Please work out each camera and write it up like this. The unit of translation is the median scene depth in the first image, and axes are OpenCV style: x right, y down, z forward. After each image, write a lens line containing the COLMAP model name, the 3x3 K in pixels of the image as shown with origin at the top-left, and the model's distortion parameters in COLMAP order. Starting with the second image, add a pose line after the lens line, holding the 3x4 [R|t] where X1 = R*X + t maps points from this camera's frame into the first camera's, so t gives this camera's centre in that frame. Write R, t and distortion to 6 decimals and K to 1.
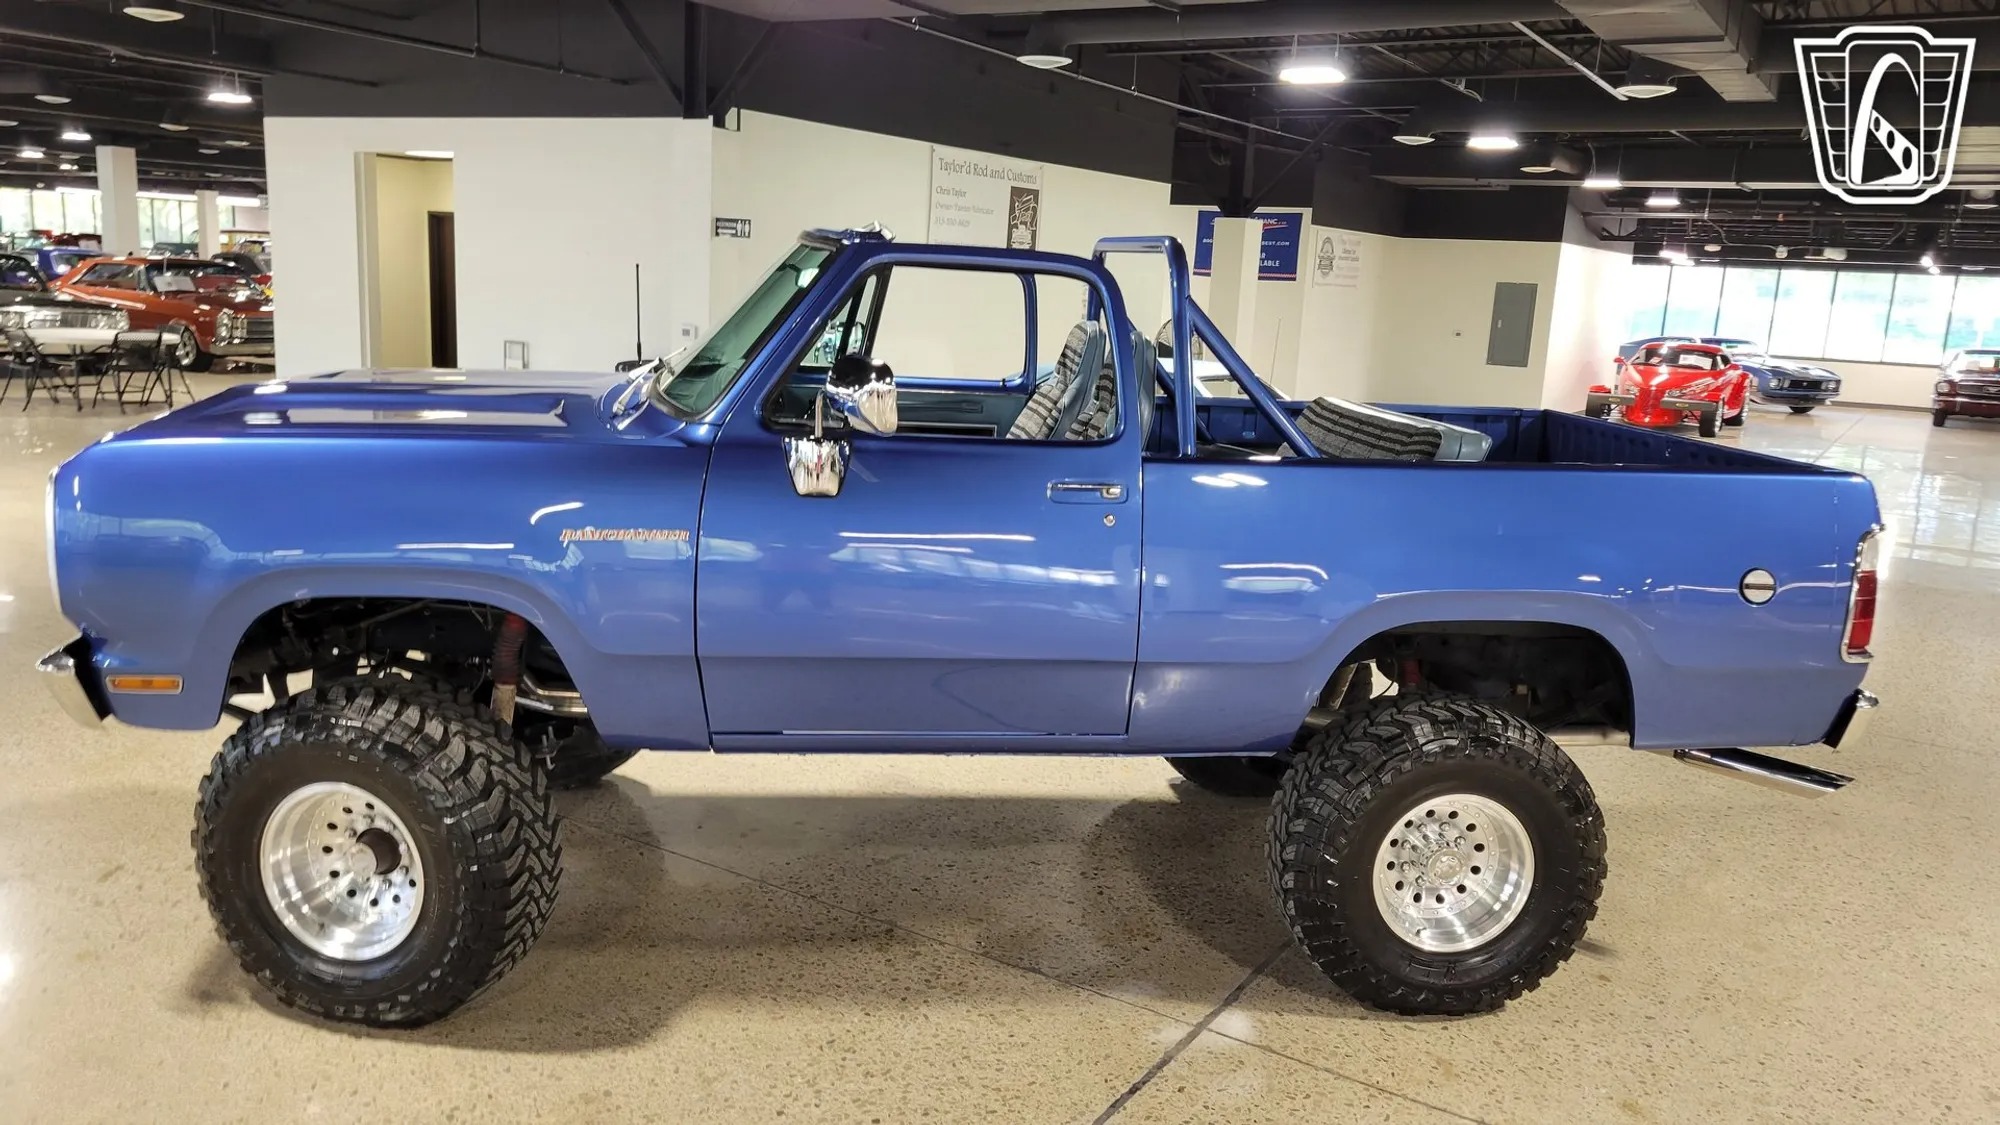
lens RADIAL K [[1502.4, 0, 1000.0], [0, 1502.4, 562.5], [0, 0, 1]] dist [0.052347, -0.029519]
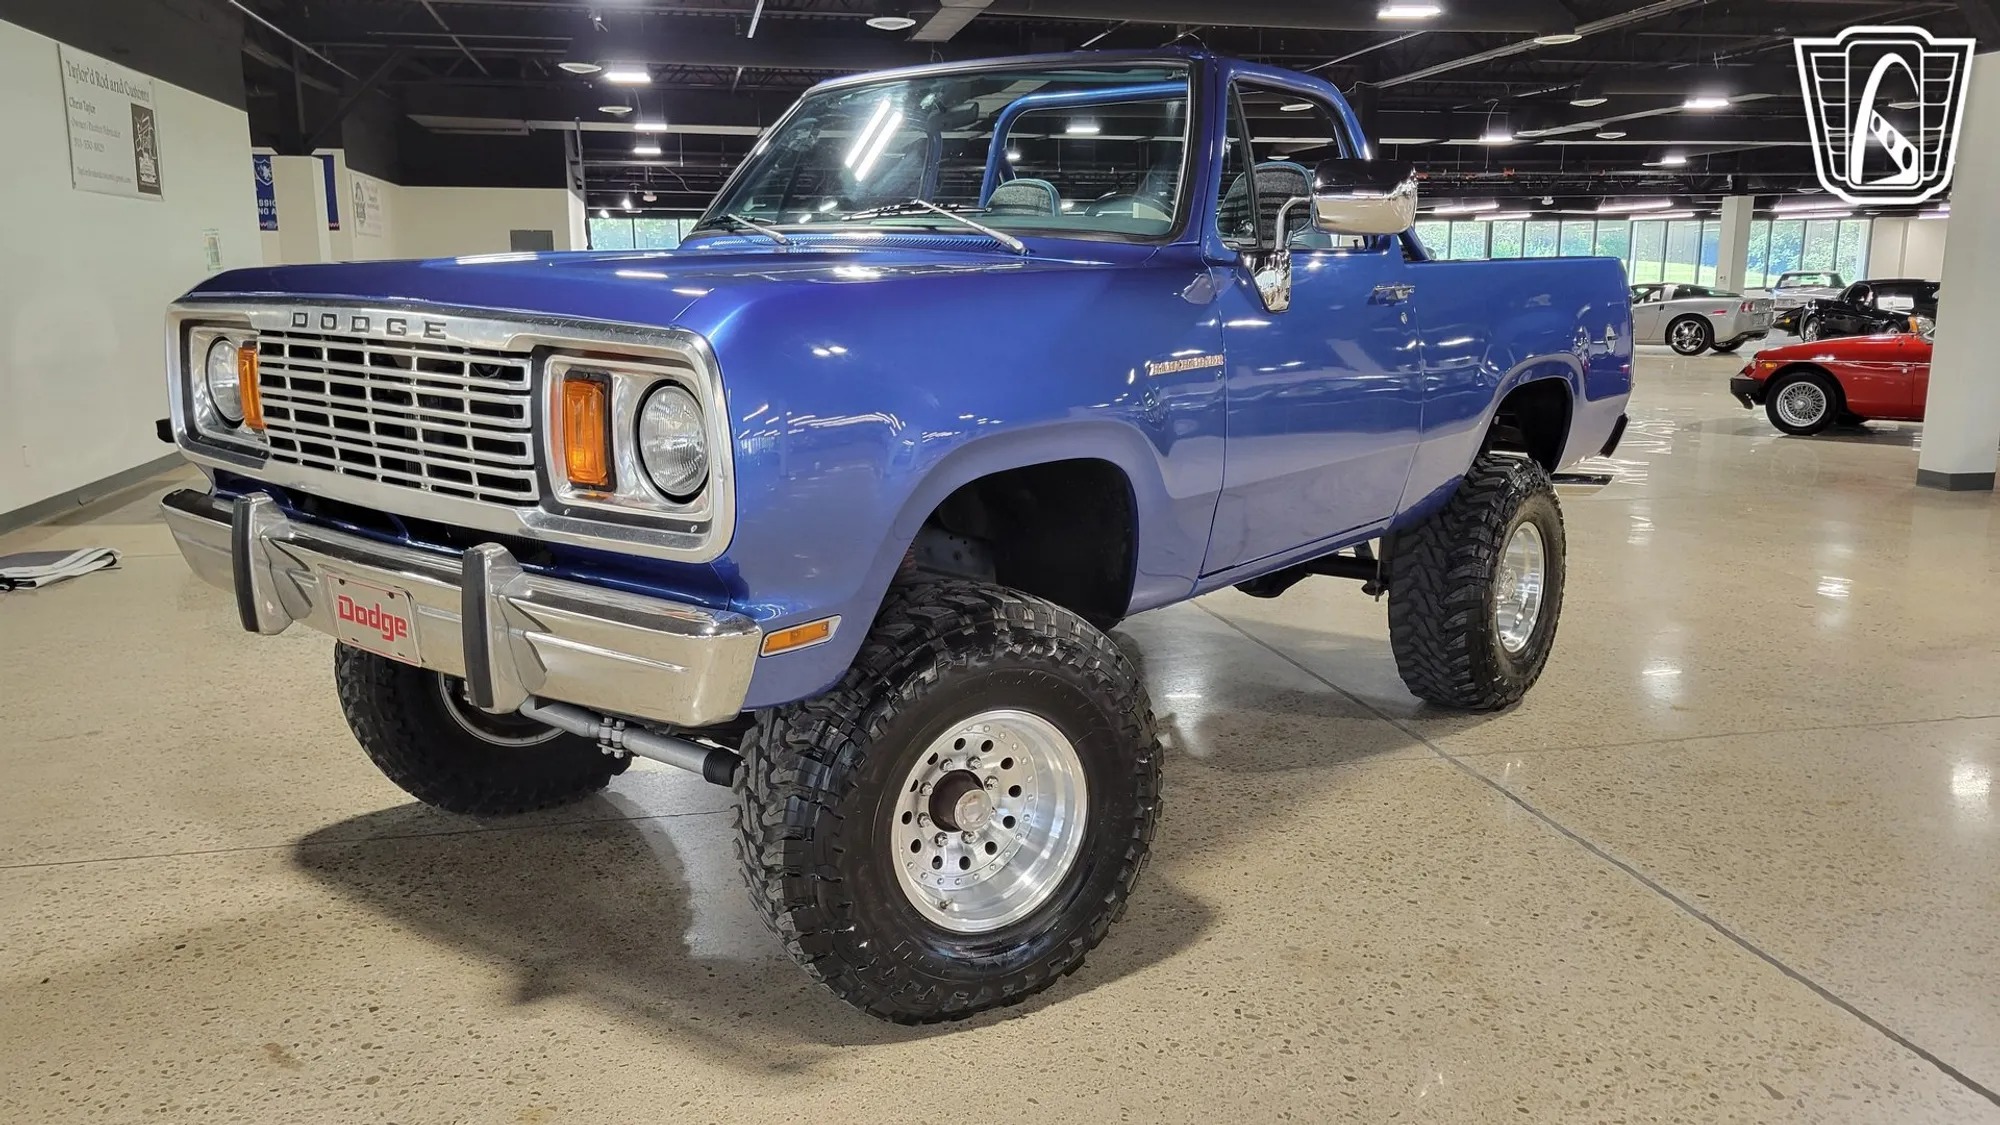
lens RADIAL K [[1502.4, 0, 1000.0], [0, 1502.4, 562.5], [0, 0, 1]] dist [0.052347, -0.029519]
pose [[0.711391, -0.184035, 0.678273, -0.390689], [0.172406, 0.981314, 0.085435, -0.000701], [-0.681322, 0.056161, 0.729826, 0.163465]]
